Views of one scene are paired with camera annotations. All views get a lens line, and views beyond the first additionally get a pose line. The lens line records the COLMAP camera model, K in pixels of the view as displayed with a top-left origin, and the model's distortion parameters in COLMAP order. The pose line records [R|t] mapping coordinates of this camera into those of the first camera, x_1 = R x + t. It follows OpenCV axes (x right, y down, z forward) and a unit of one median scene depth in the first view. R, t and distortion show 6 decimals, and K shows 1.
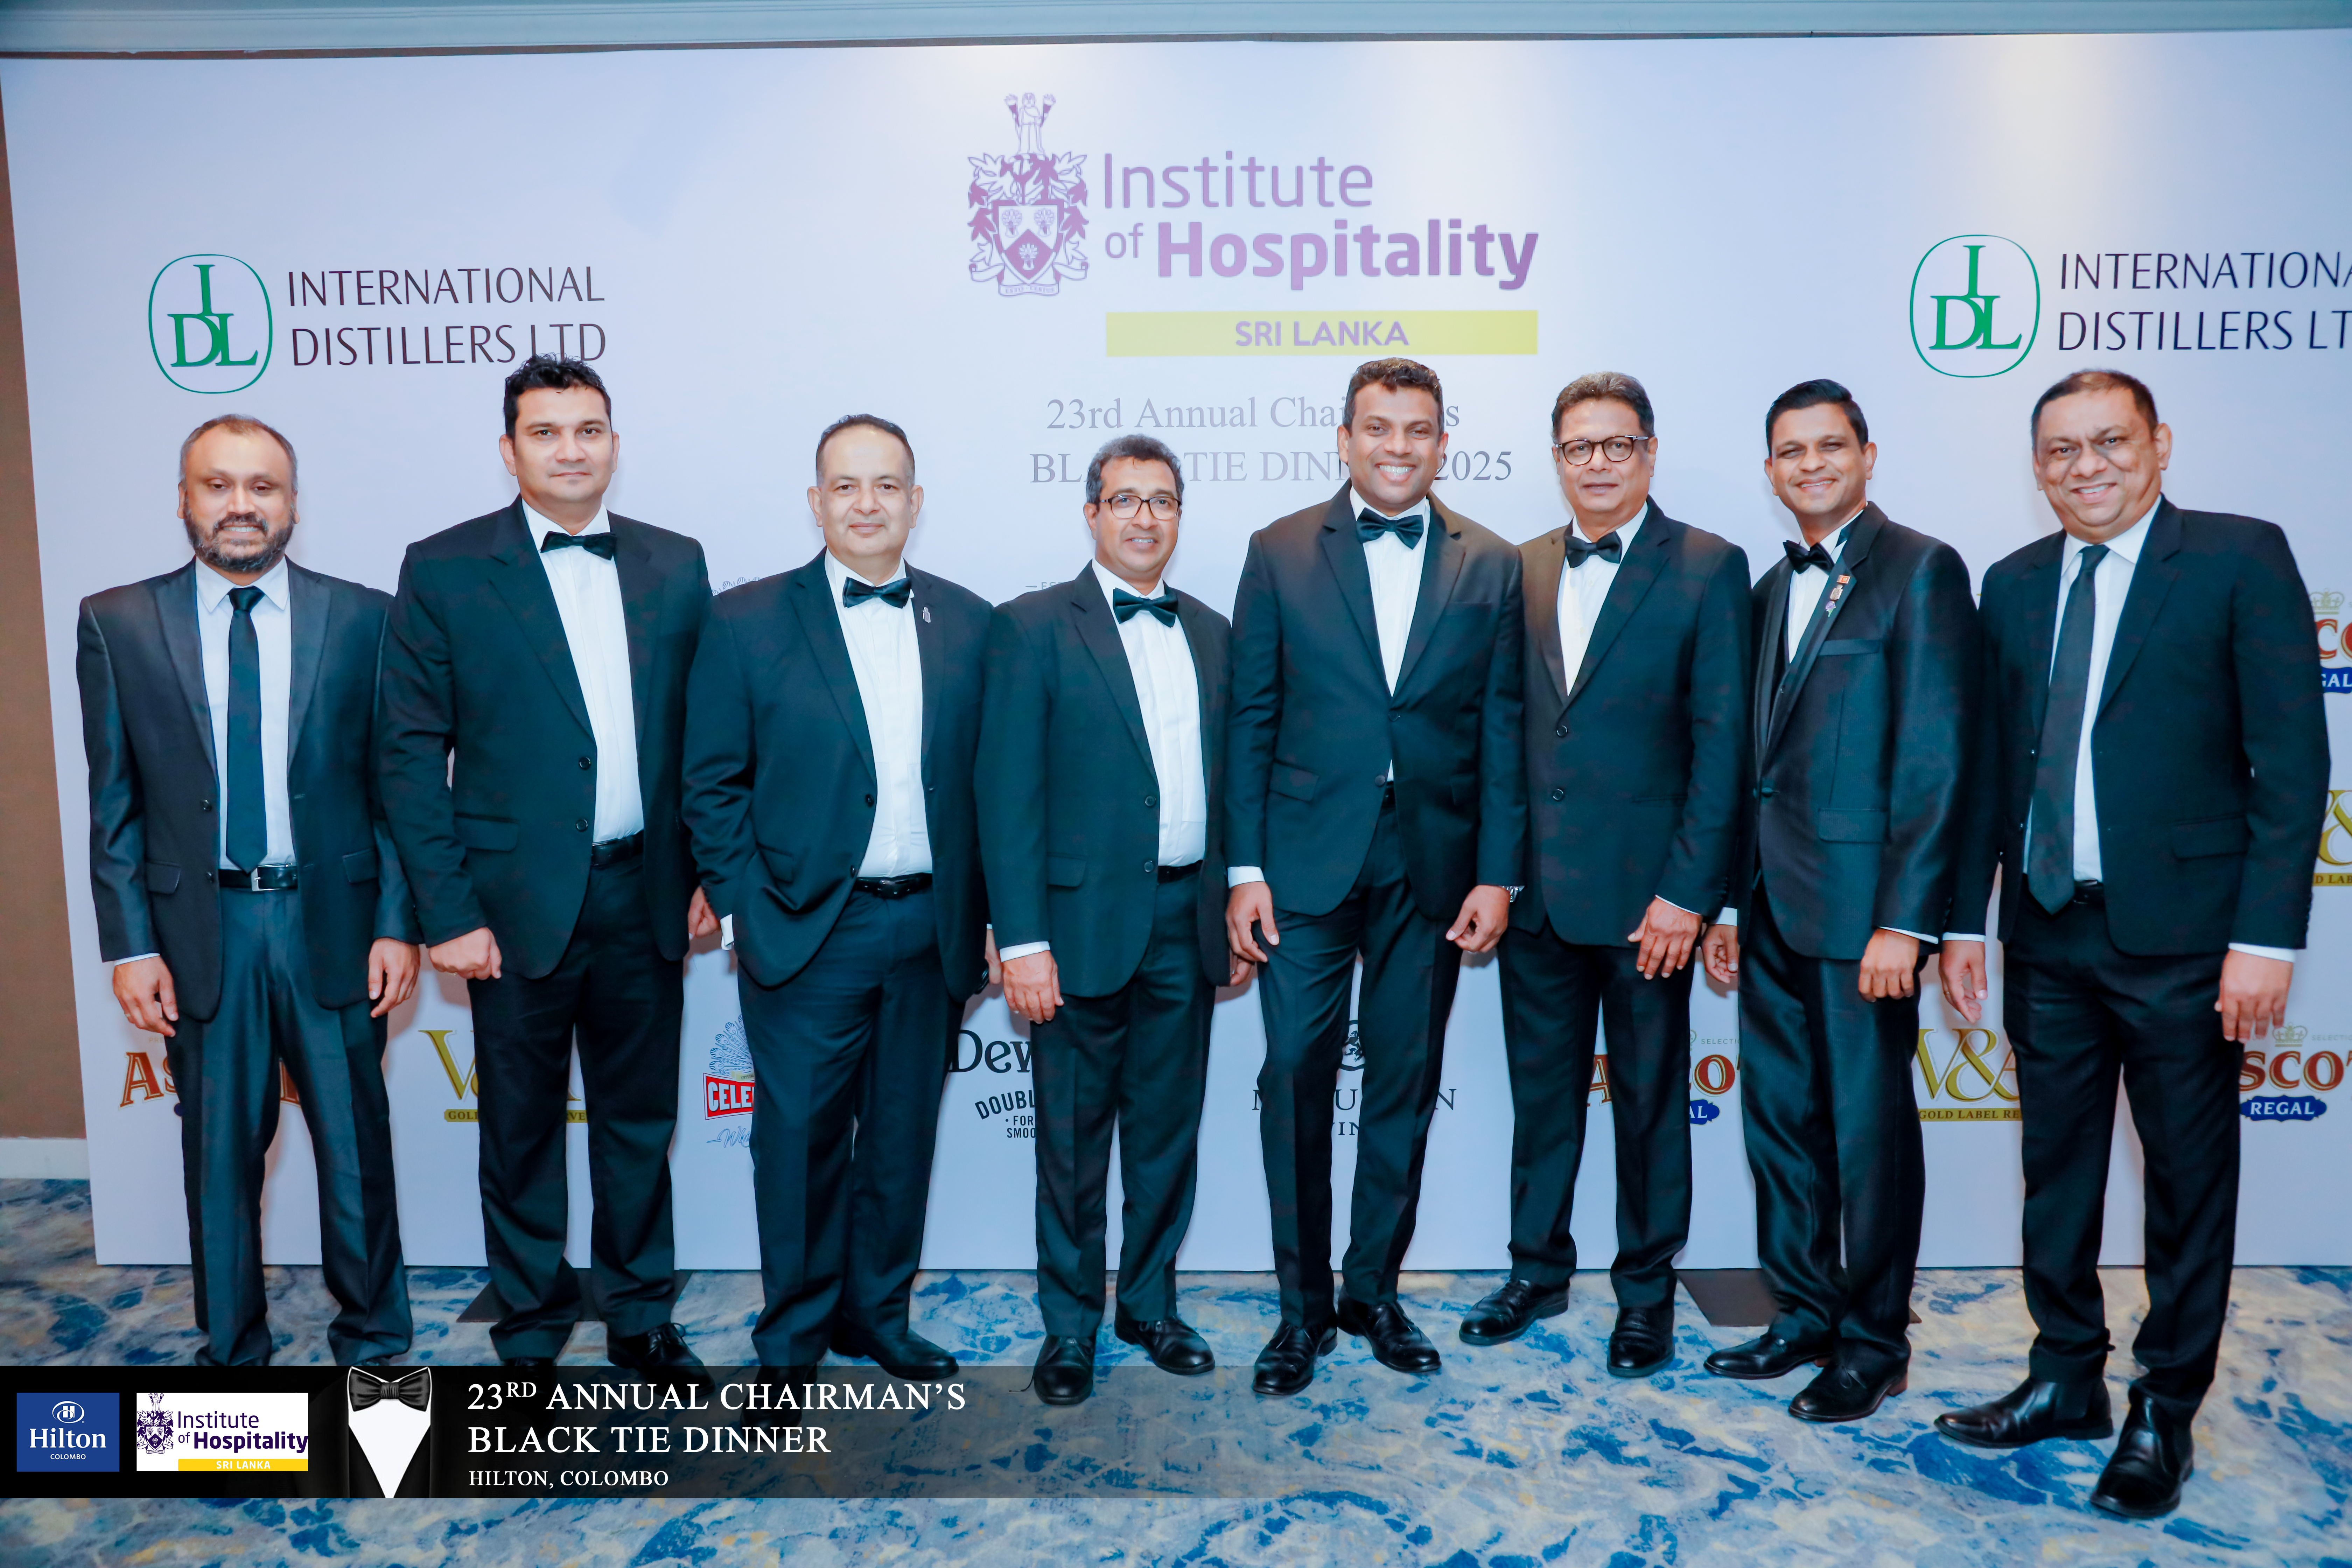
lens RADIAL K [[1958.0, 0, 1161.3], [0, 1958.0, 795.4], [0, 0, 1]] dist [-0.056367, 0.046407]
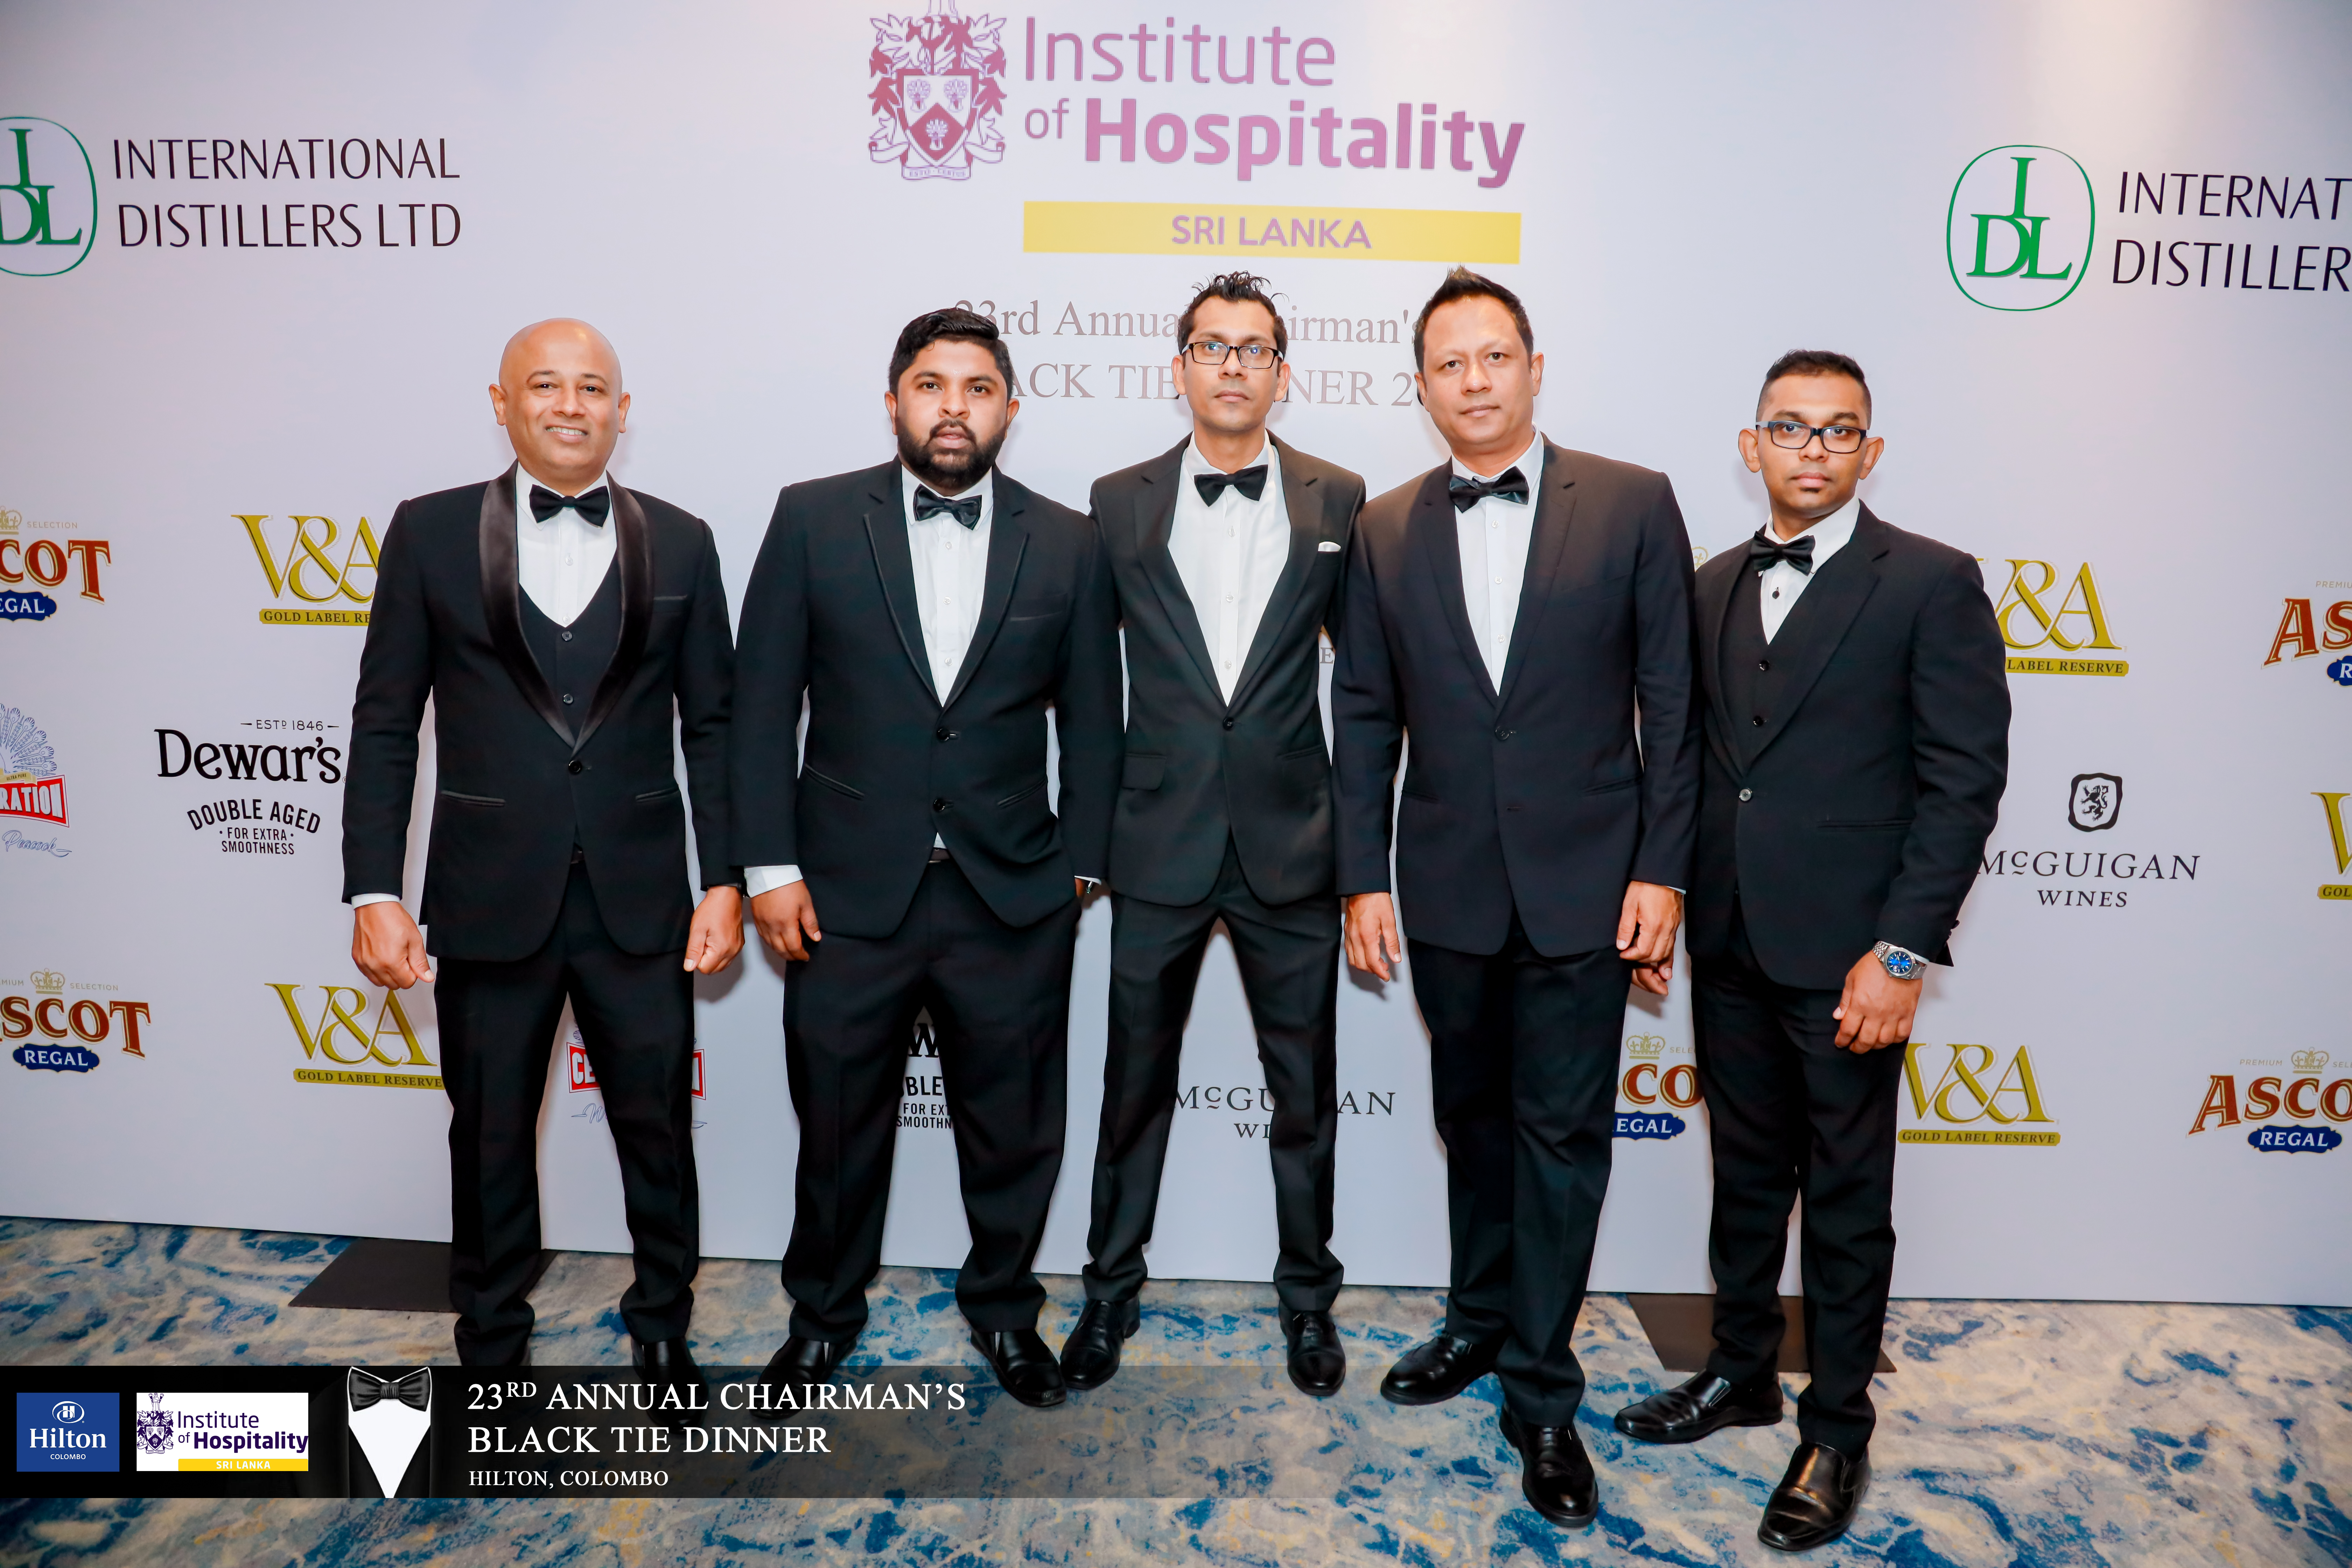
lens RADIAL K [[1604.3, 0, 1173.0], [0, 1604.3, 779.8], [0, 0, 1]] dist [-0.095900, 0.047133]
pose [[0.999396, 0.033416, -0.009493, 0.053641], [-0.032920, 0.998290, 0.048298, -0.026441], [0.011091, -0.047957, 0.998788, 0.284803]]
